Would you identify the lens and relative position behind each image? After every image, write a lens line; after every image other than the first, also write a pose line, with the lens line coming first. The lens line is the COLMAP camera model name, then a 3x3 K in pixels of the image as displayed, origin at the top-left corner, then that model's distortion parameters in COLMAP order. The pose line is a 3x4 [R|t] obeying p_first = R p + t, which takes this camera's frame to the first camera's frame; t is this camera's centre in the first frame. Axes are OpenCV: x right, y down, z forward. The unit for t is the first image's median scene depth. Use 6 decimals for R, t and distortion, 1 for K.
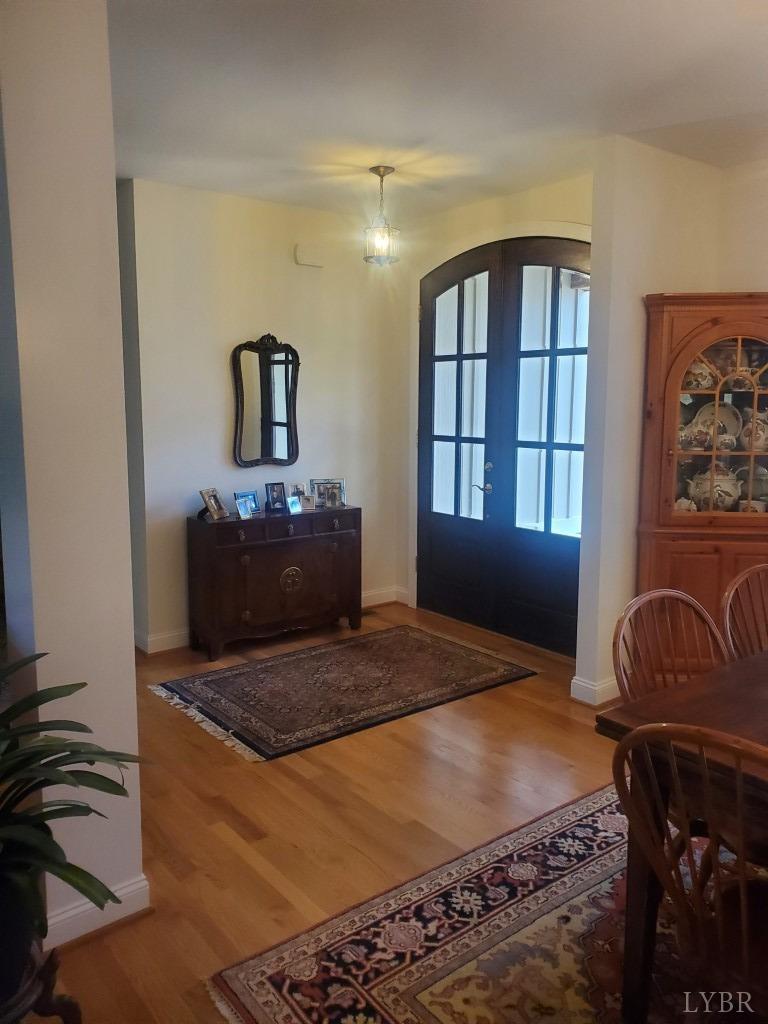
lens RADIAL K [[815.9, 0, 387.7], [0, 815.9, 509.9], [0, 0, 1]] dist [-0.009024, -0.014351]
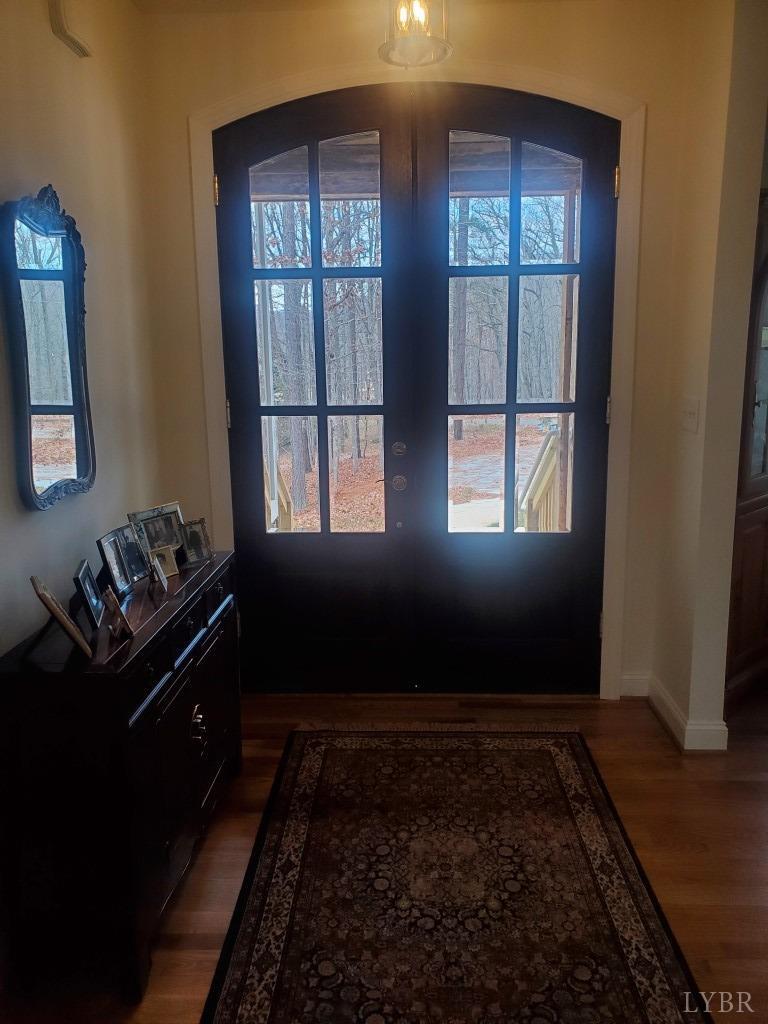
lens RADIAL K [[815.9, 0, 383.2], [0, 815.9, 514.5], [0, 0, 1]] dist [-0.009024, -0.014351]
pose [[0.645788, -0.175421, 0.743092, -0.660568], [0.128968, 0.984326, 0.120289, -0.145439], [-0.752546, 0.018154, 0.658289, 1.057338]]
